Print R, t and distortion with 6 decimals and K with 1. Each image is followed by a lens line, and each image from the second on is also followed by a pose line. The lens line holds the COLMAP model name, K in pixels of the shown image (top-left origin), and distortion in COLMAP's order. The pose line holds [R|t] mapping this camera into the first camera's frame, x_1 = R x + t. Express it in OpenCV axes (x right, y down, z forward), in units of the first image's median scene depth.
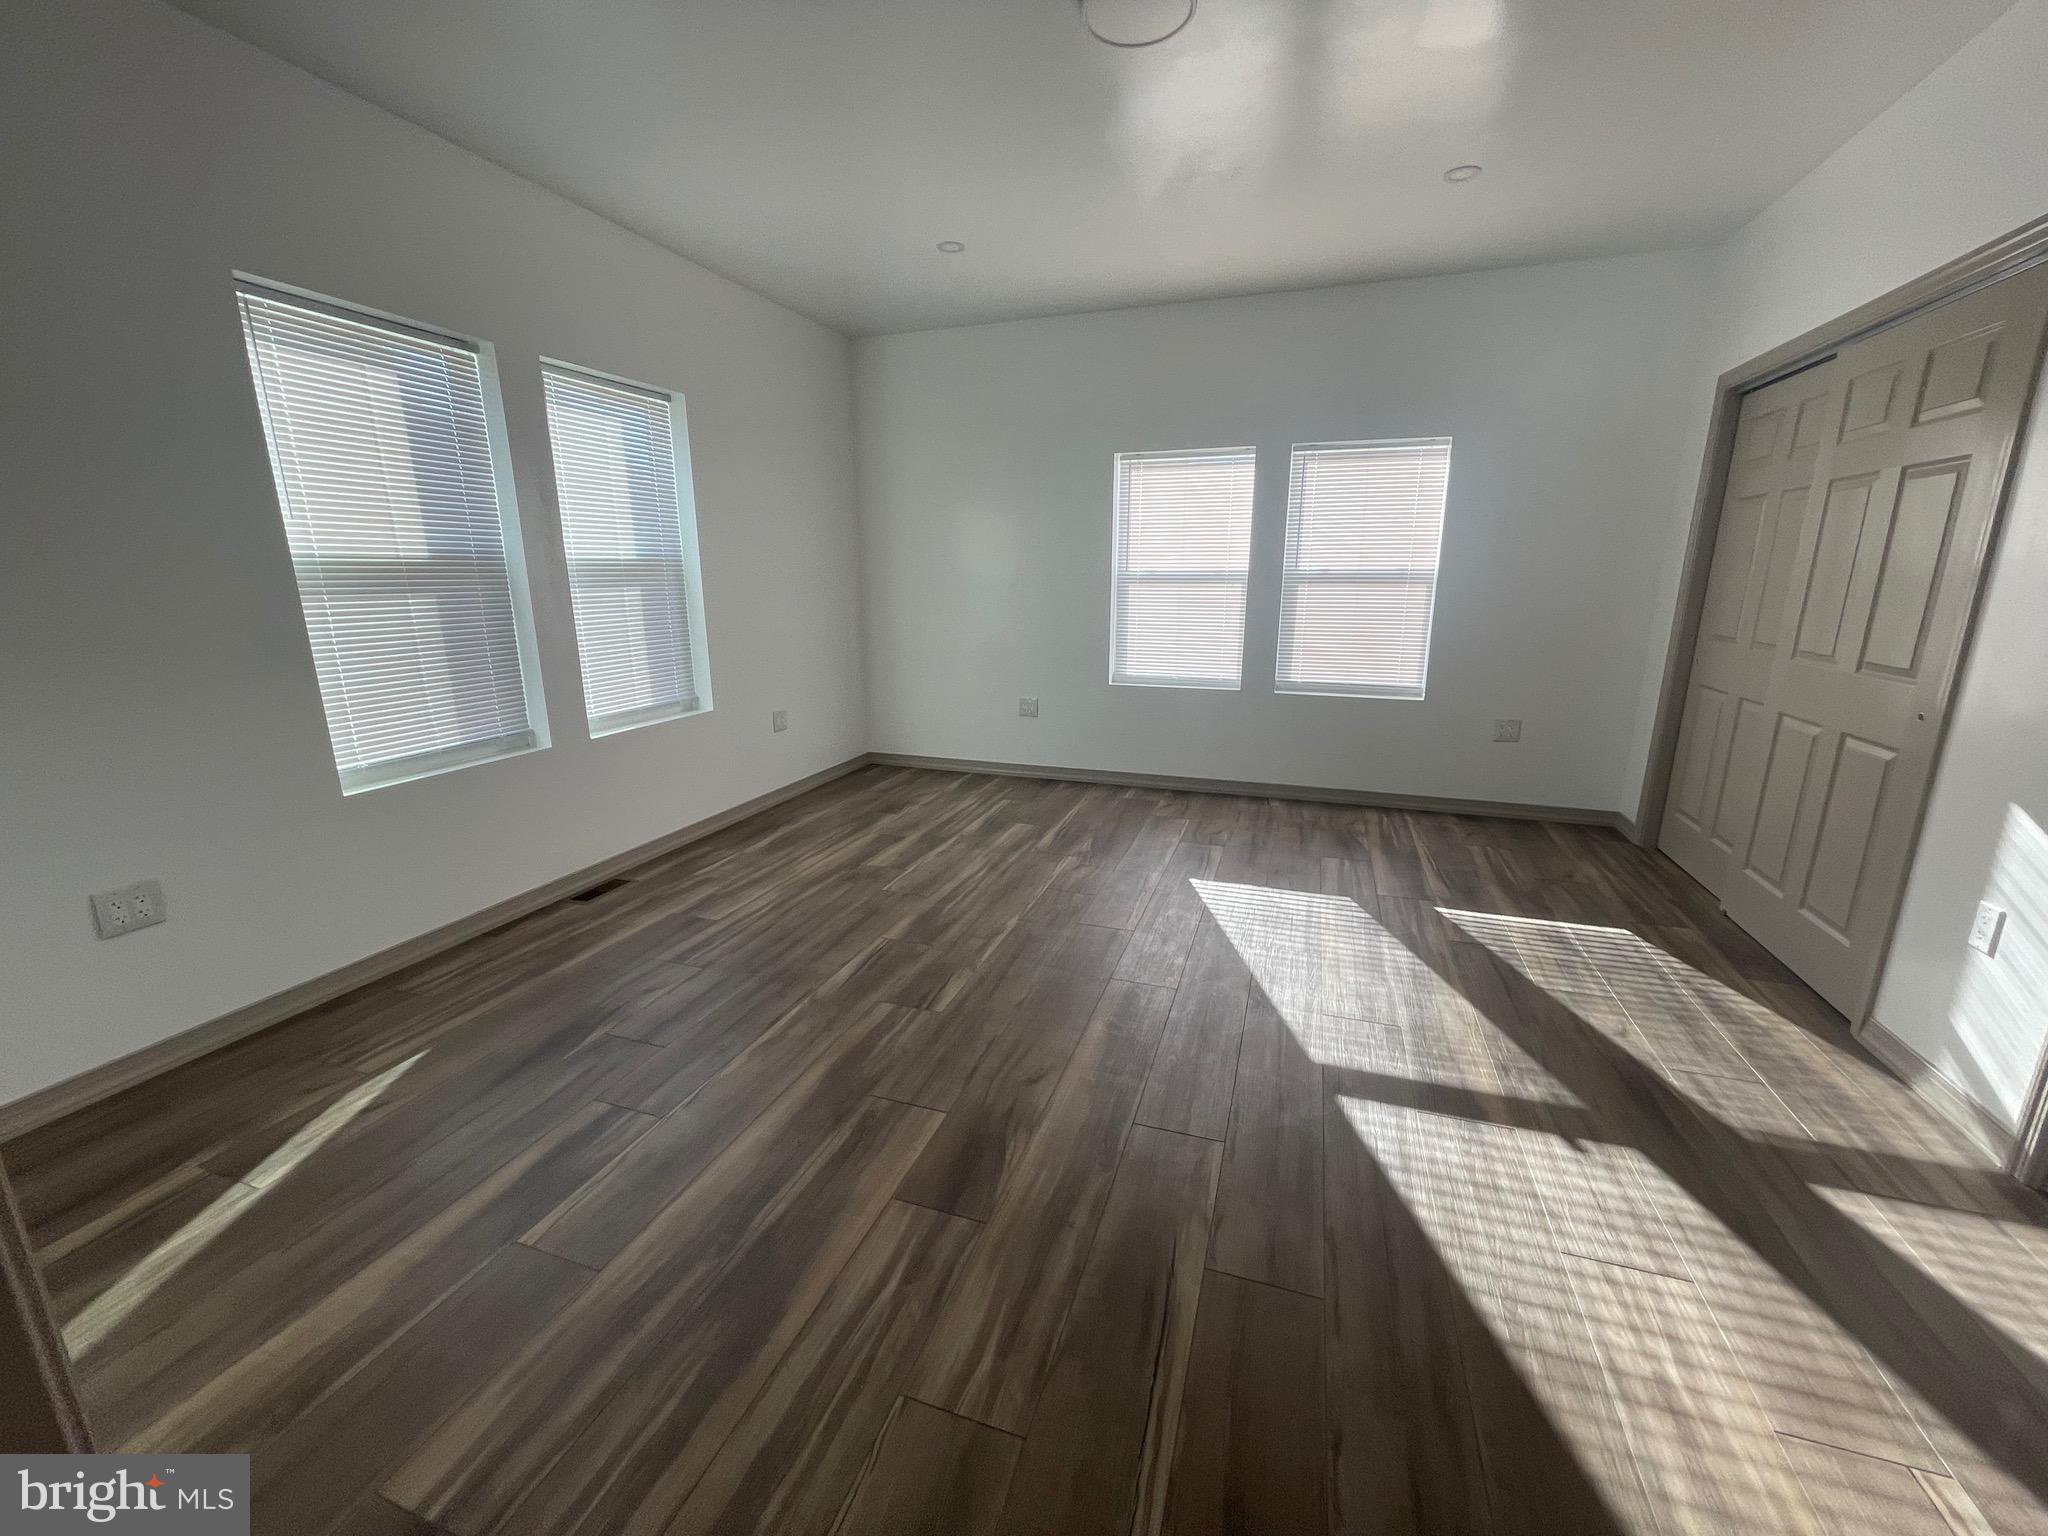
lens RADIAL K [[824.7, 0, 1023.9], [0, 824.7, 770.1], [0, 0, 1]] dist [-0.000564, 0.000725]
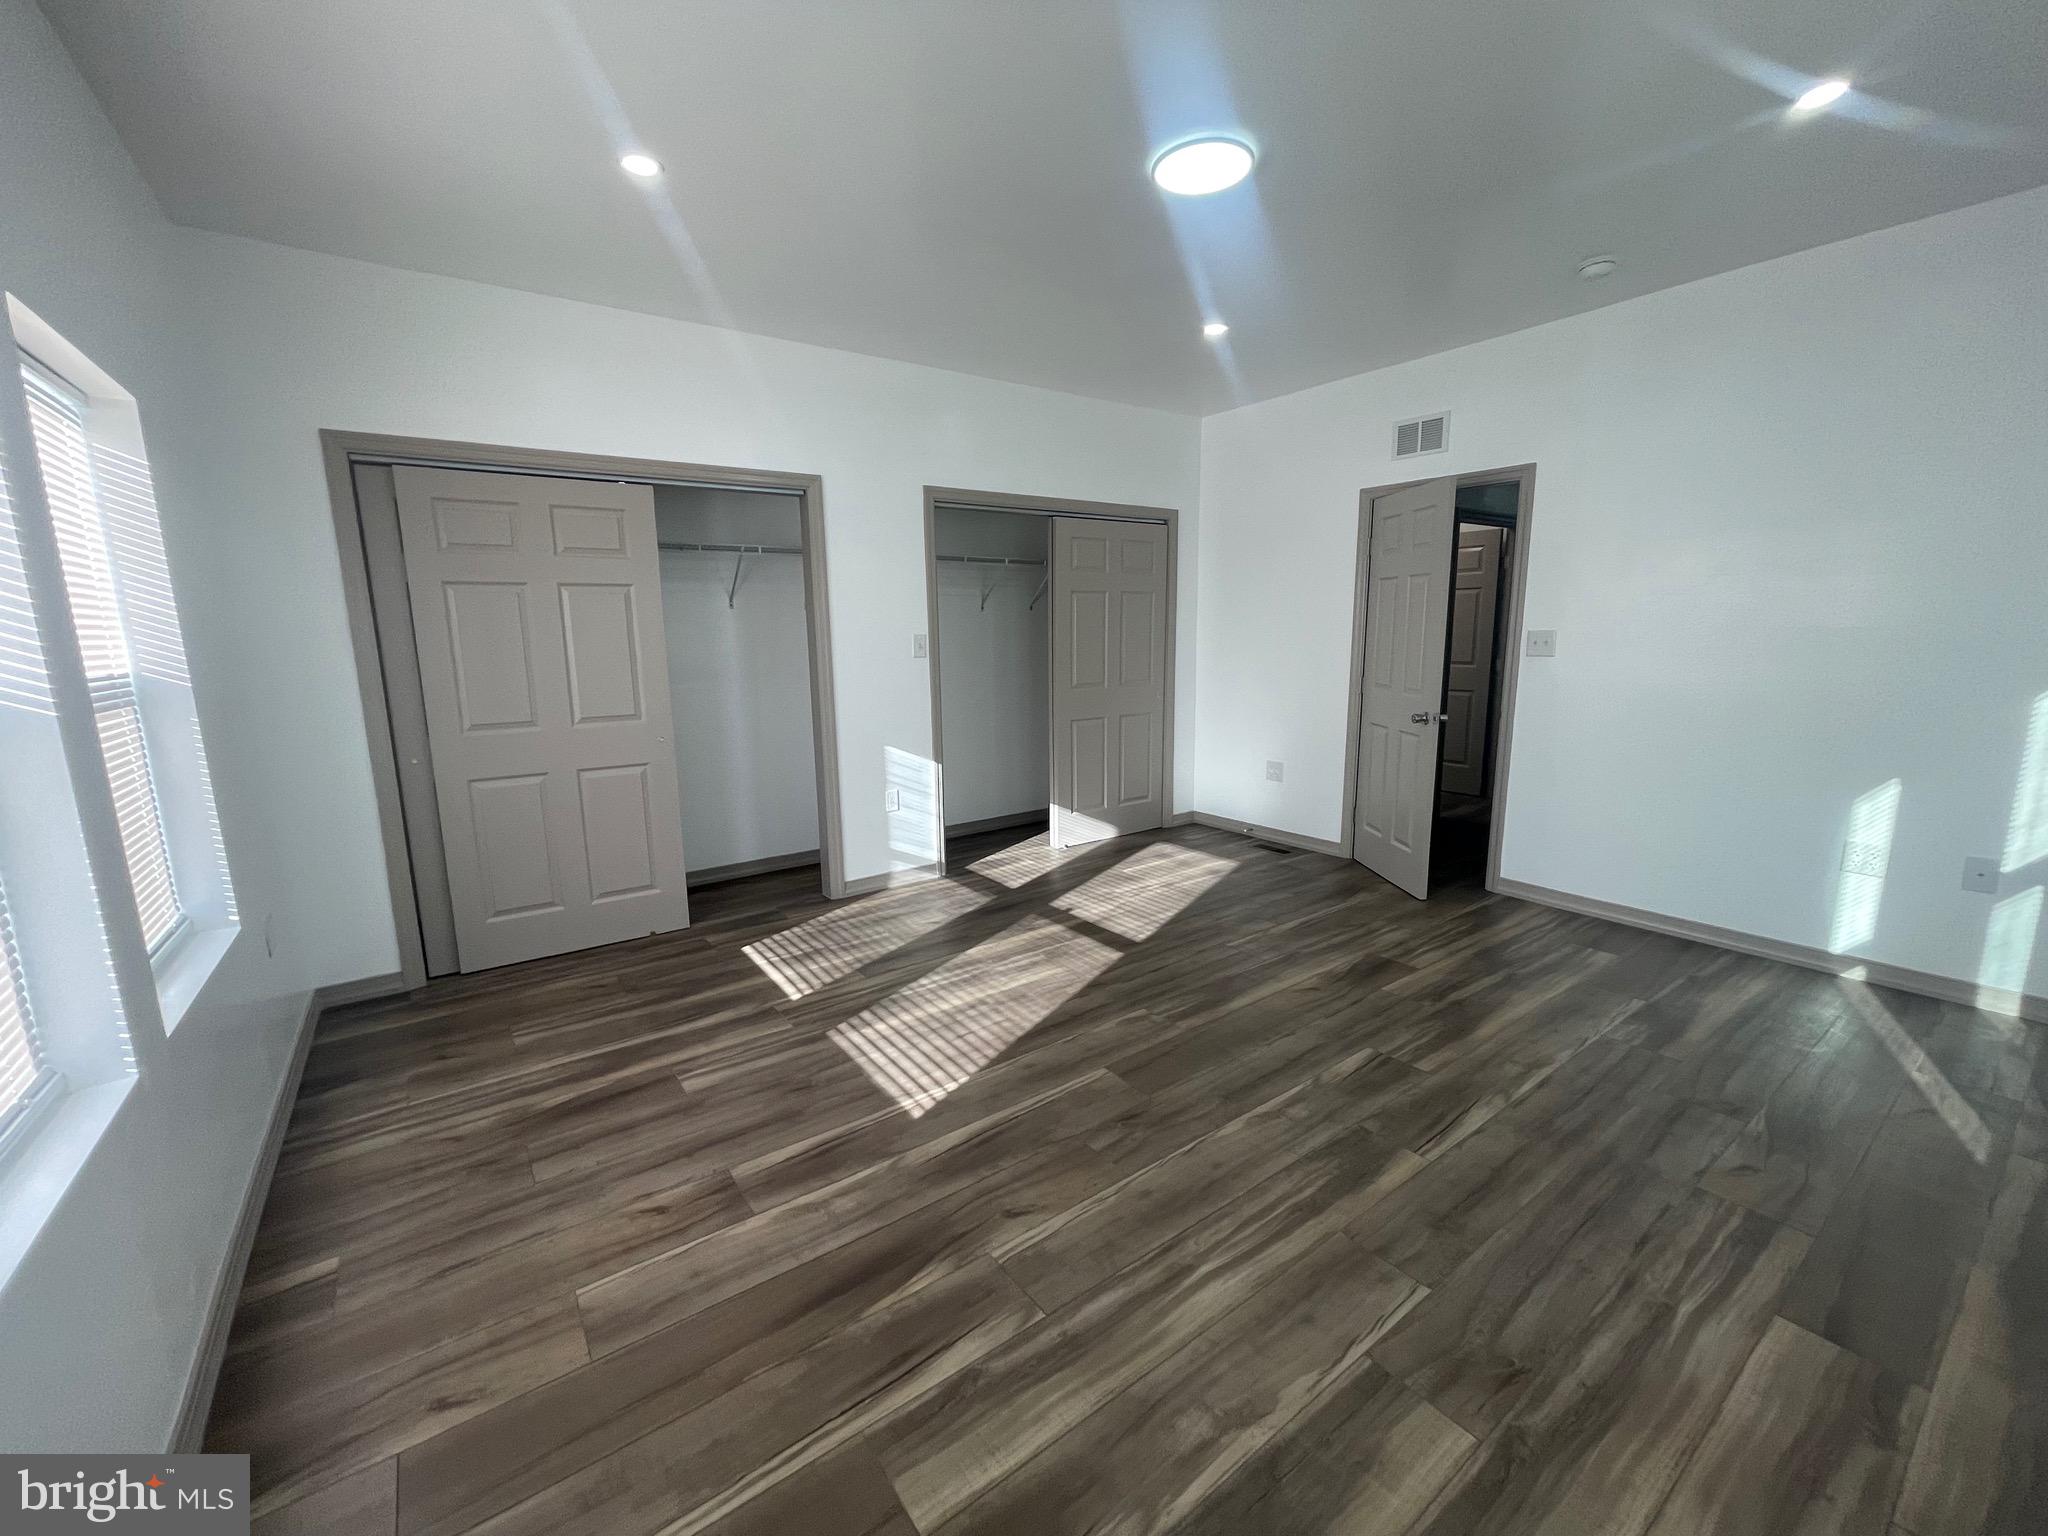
lens RADIAL K [[824.7, 0, 1021.8], [0, 824.7, 772.7], [0, 0, 1]] dist [-0.000564, 0.000725]
pose [[-0.817320, -0.085285, 0.569838, -0.271802], [0.152575, 0.921646, 0.356777, -0.425908], [-0.555617, 0.378544, -0.740267, 1.650279]]
